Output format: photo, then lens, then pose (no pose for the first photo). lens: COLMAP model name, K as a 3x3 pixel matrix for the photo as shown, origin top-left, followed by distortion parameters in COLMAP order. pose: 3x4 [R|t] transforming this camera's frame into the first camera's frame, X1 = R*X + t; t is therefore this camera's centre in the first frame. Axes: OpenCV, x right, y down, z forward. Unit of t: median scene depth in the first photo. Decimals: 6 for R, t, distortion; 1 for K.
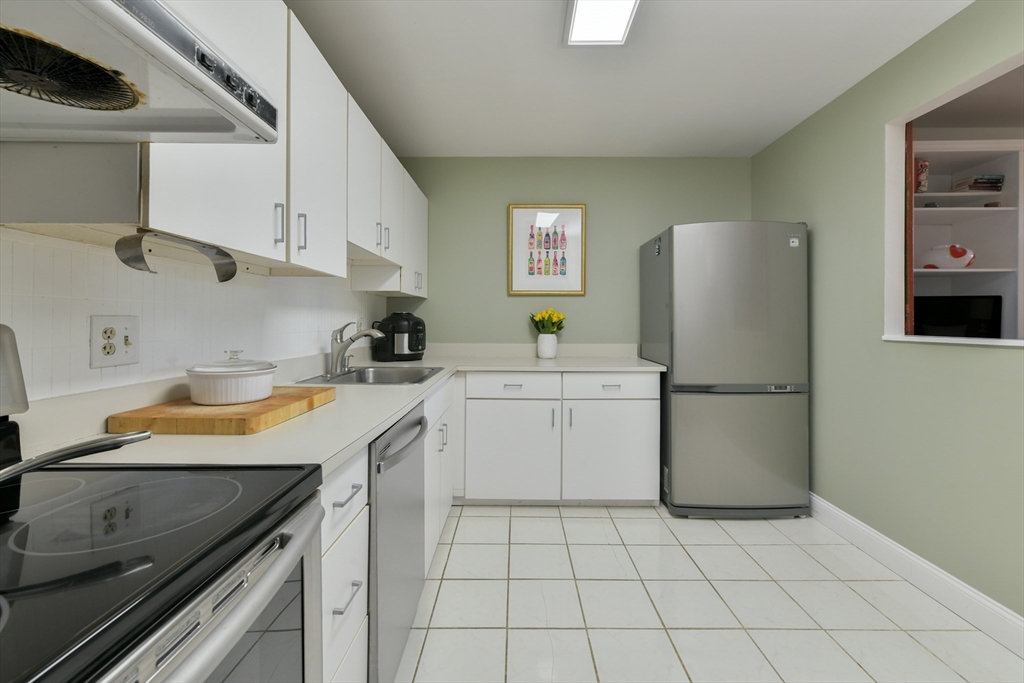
lens RADIAL K [[420.4, 0, 512.2], [0, 420.4, 325.0], [0, 0, 1]] dist [0.000017, 0.000270]
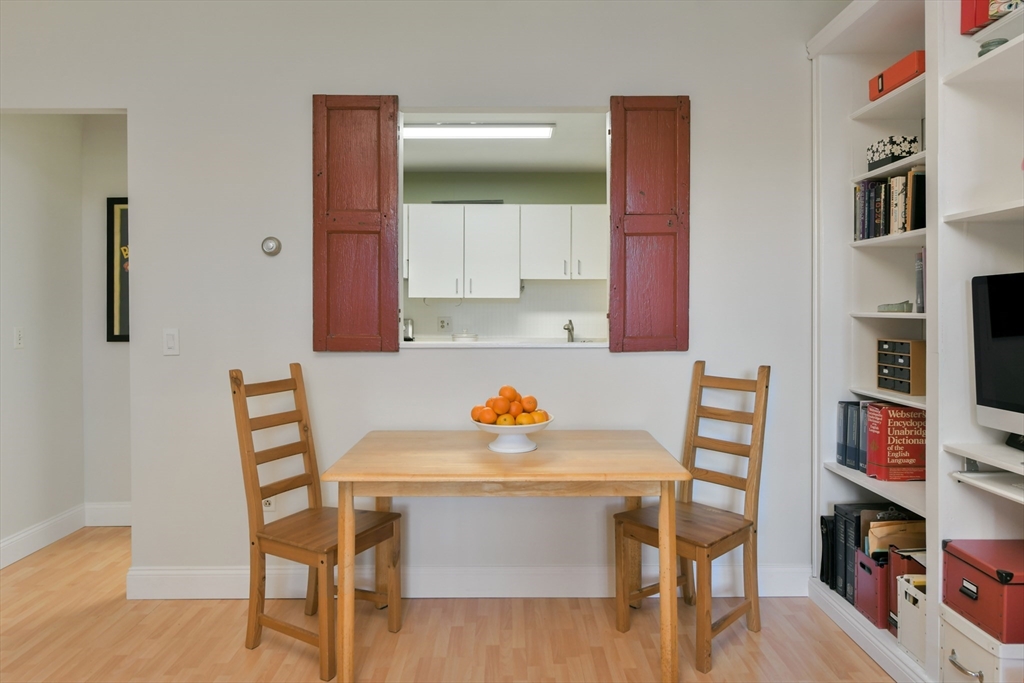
lens RADIAL K [[678.3, 0, 513.5], [0, 678.3, 308.0], [0, 0, 1]] dist [-0.006666, -0.001599]
pose [[0.001376, -0.002011, -0.999997, 1.580574], [-0.008563, 0.999961, -0.002023, -0.030925], [0.999962, 0.008566, 0.001359, 0.533211]]
